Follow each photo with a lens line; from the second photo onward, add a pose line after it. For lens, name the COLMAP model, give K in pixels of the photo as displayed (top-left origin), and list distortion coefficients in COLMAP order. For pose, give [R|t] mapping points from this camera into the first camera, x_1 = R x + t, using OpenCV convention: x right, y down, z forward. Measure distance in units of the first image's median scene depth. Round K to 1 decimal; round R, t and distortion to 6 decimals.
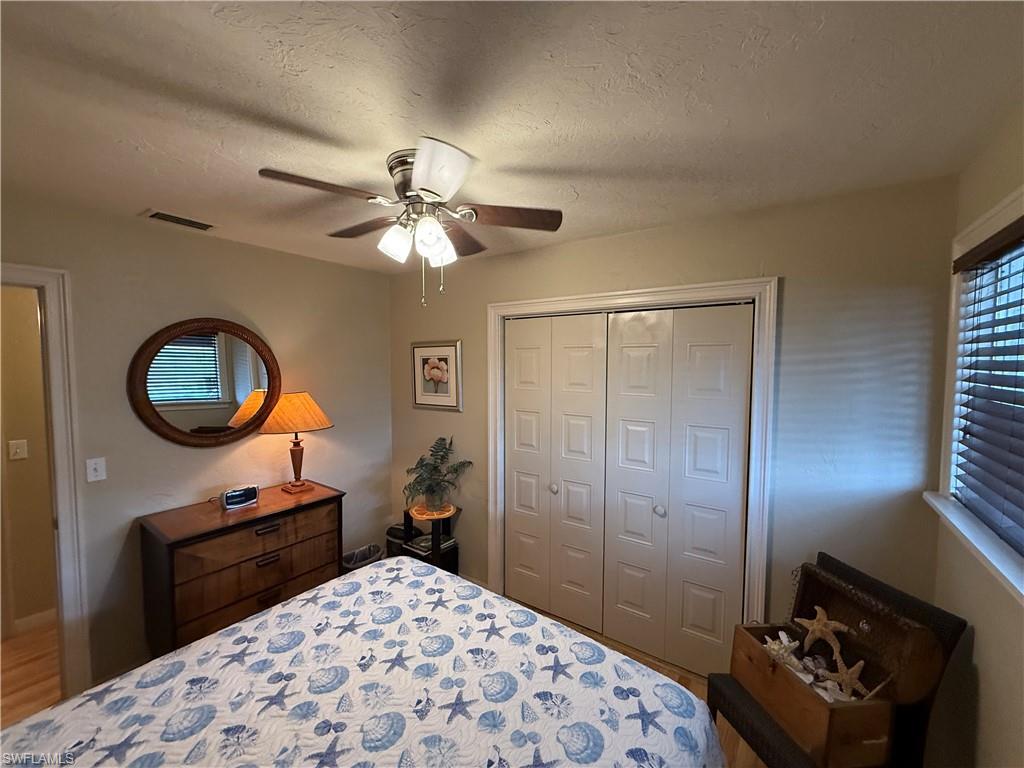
lens RADIAL K [[408.8, 0, 512.0], [0, 408.8, 384.0], [0, 0, 1]] dist [0.000071, 0.000229]
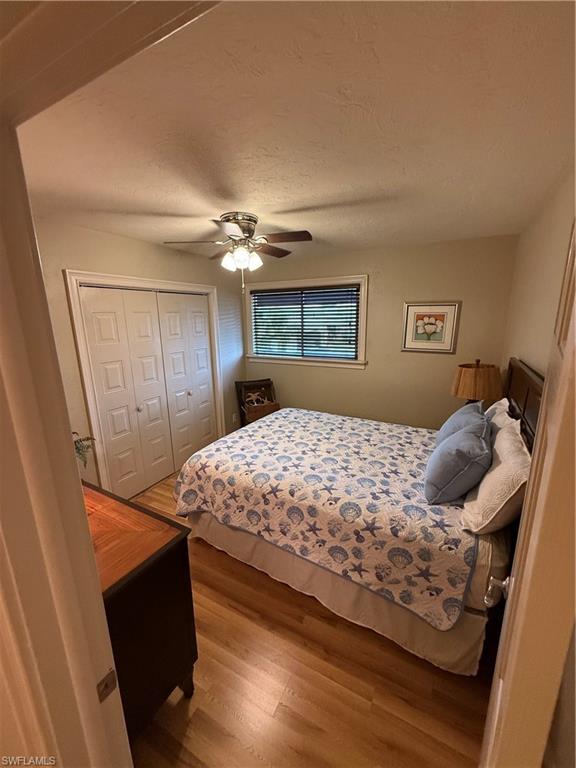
lens RADIAL K [[306.6, 0, 288.0], [0, 306.6, 384.0], [0, 0, 1]] dist [0.000071, 0.000229]
pose [[-0.127175, -0.216531, 0.967957, -2.003530], [0.068089, 0.971673, 0.226308, -0.089913], [-0.989541, 0.094688, -0.108829, 1.127082]]
